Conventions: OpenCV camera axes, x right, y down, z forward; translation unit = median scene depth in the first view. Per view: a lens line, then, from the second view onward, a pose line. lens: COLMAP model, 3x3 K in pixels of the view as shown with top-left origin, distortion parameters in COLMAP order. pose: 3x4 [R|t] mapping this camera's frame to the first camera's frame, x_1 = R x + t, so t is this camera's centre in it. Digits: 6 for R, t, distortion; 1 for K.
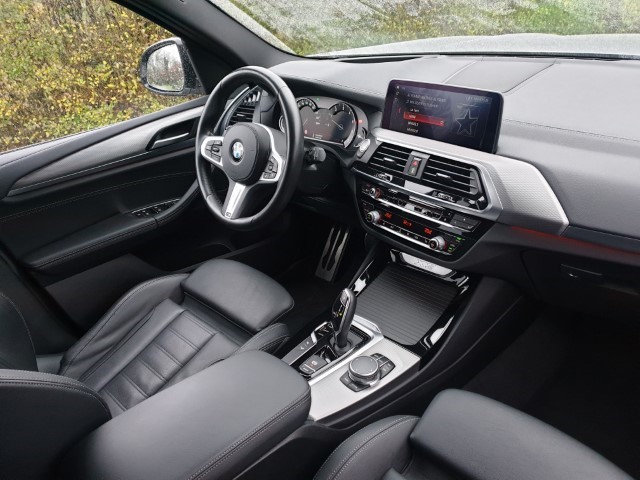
lens RADIAL K [[511.4, 0, 317.3], [0, 511.4, 237.7], [0, 0, 1]] dist [0.020622, -0.002049]
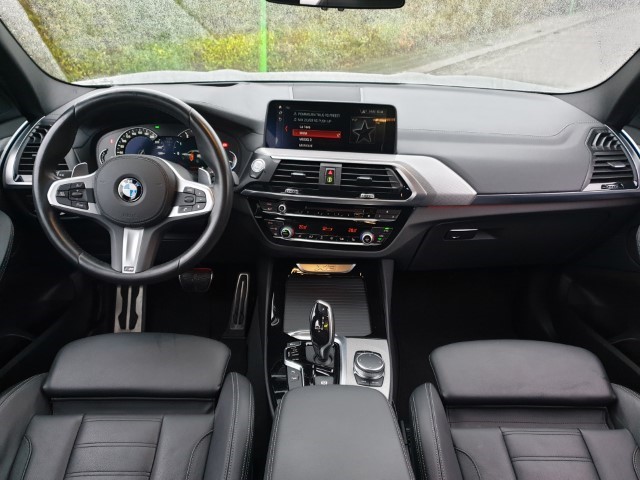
lens RADIAL K [[511.4, 0, 317.3], [0, 511.4, 237.7], [0, 0, 1]] dist [0.020622, -0.002049]
pose [[0.673194, -0.197178, 0.712693, -0.600674], [0.256561, 0.966205, 0.024974, -0.043098], [-0.693532, 0.166037, 0.701031, 0.260508]]
